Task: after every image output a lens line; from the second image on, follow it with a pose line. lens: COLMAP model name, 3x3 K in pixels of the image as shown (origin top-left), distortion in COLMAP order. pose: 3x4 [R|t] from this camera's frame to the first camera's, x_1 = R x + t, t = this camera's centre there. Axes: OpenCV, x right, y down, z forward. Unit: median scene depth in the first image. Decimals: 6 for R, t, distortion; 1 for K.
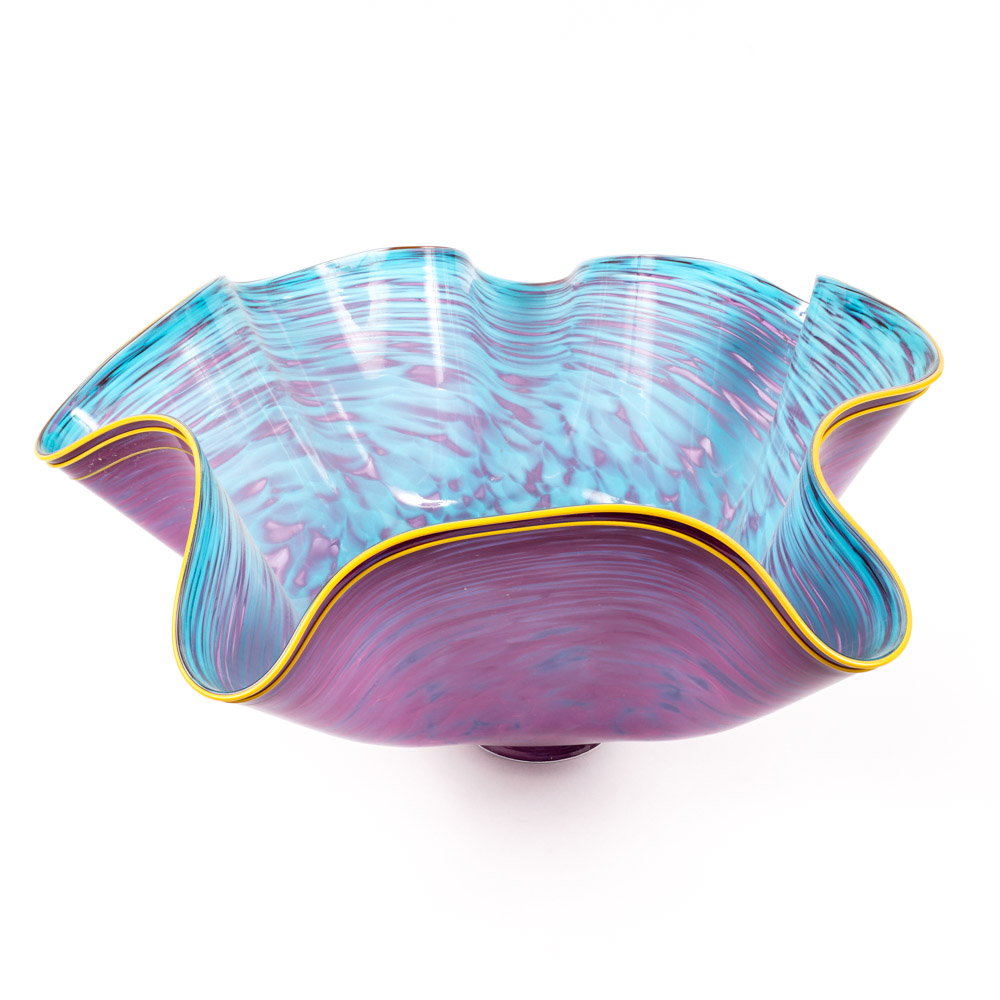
lens RADIAL K [[1617.0, 0, 476.7], [0, 1617.0, 499.9], [0, 0, 1]] dist [-0.012788, -0.027018]
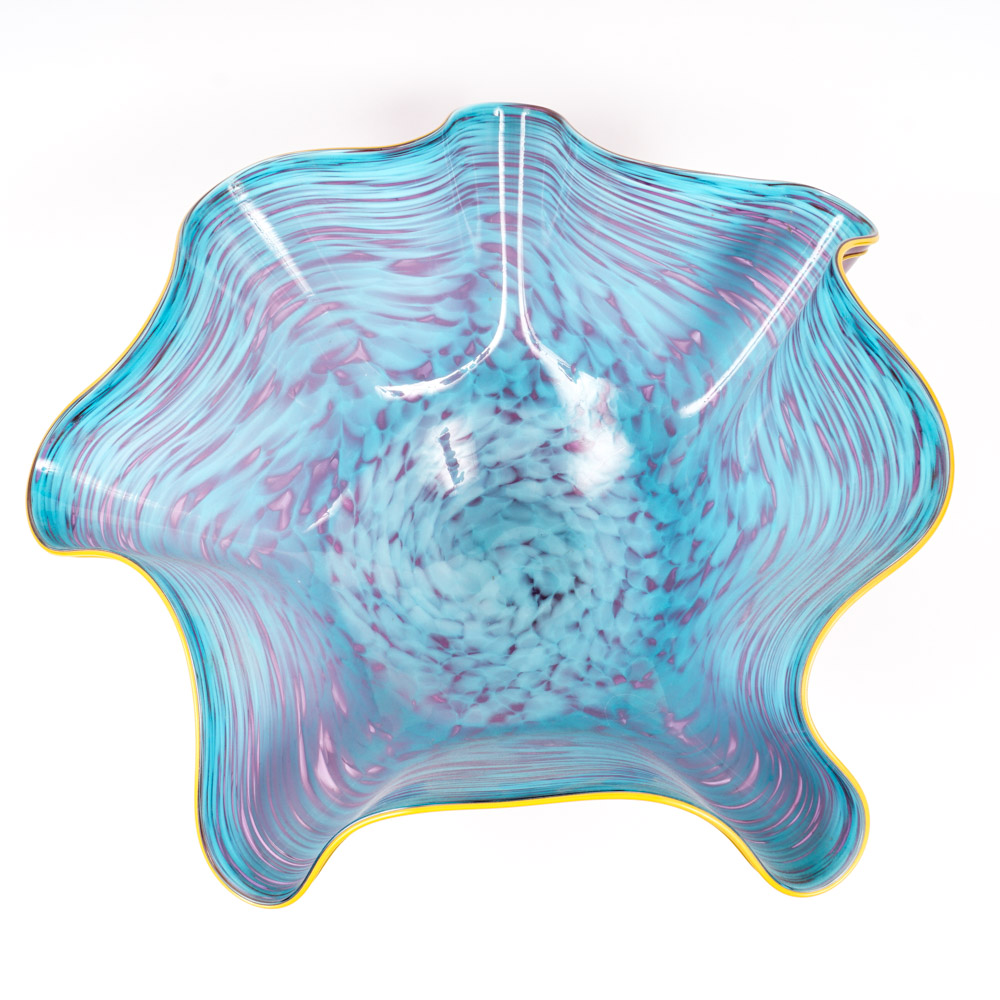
lens RADIAL K [[1205.3, 0, 486.9], [0, 1205.3, 500.2], [0, 0, 1]] dist [-0.016598, -0.038417]
pose [[0.999479, -0.031443, -0.007276, 0.015617], [0.028678, 0.761824, 0.647149, -0.438852], [-0.014805, -0.647021, 0.762328, 0.371214]]
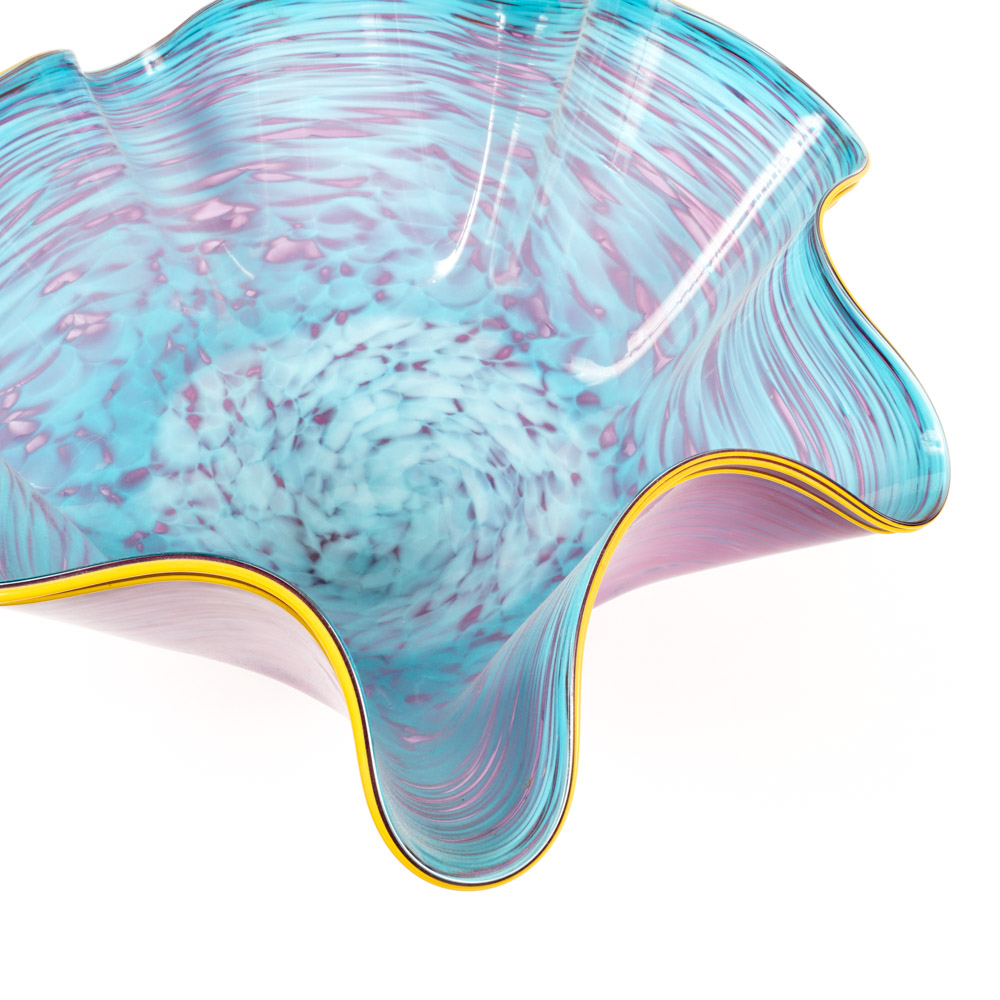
lens RADIAL K [[1205.3, 0, 486.9], [0, 1205.3, 500.2], [0, 0, 1]] dist [-0.016598, -0.038417]
pose [[-0.393757, 0.721985, -0.568940, 0.351844], [-0.396854, 0.424764, 0.813684, -0.435477], [0.829133, 0.546180, 0.119269, 0.911189]]
